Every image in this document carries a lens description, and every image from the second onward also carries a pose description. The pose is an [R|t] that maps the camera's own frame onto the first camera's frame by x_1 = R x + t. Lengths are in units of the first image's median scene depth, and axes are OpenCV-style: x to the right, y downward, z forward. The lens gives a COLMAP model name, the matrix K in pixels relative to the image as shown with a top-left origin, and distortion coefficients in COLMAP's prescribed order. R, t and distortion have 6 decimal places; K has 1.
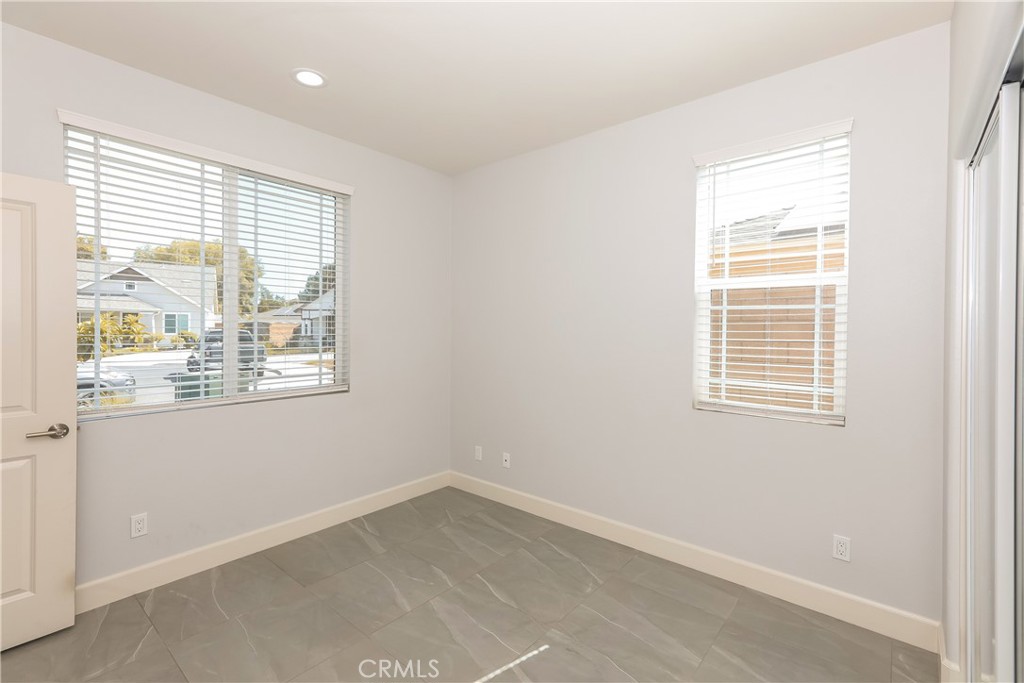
lens RADIAL K [[455.6, 0, 513.9], [0, 455.6, 329.8], [0, 0, 1]] dist [0.002838, 0.000266]
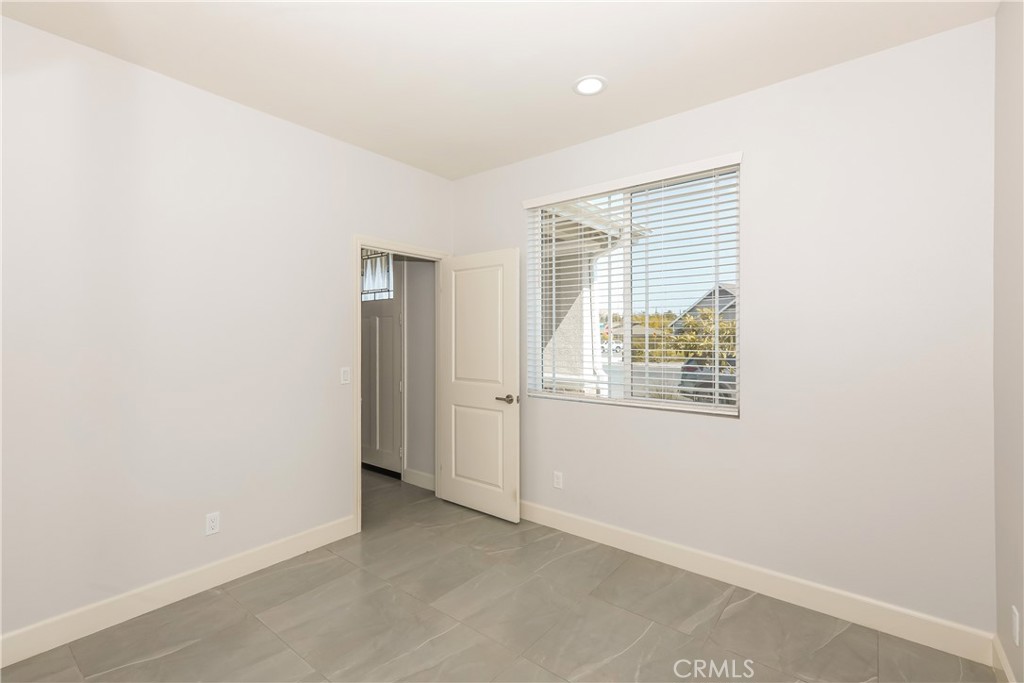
lens RADIAL K [[457.2, 0, 509.8], [0, 457.2, 338.7], [0, 0, 1]] dist [0.009002, 0.000645]
pose [[0.020009, -0.007440, -0.999772, 0.519267], [-0.004833, 0.999960, -0.007538, 0.013747], [0.999788, 0.004983, 0.019972, 0.772432]]
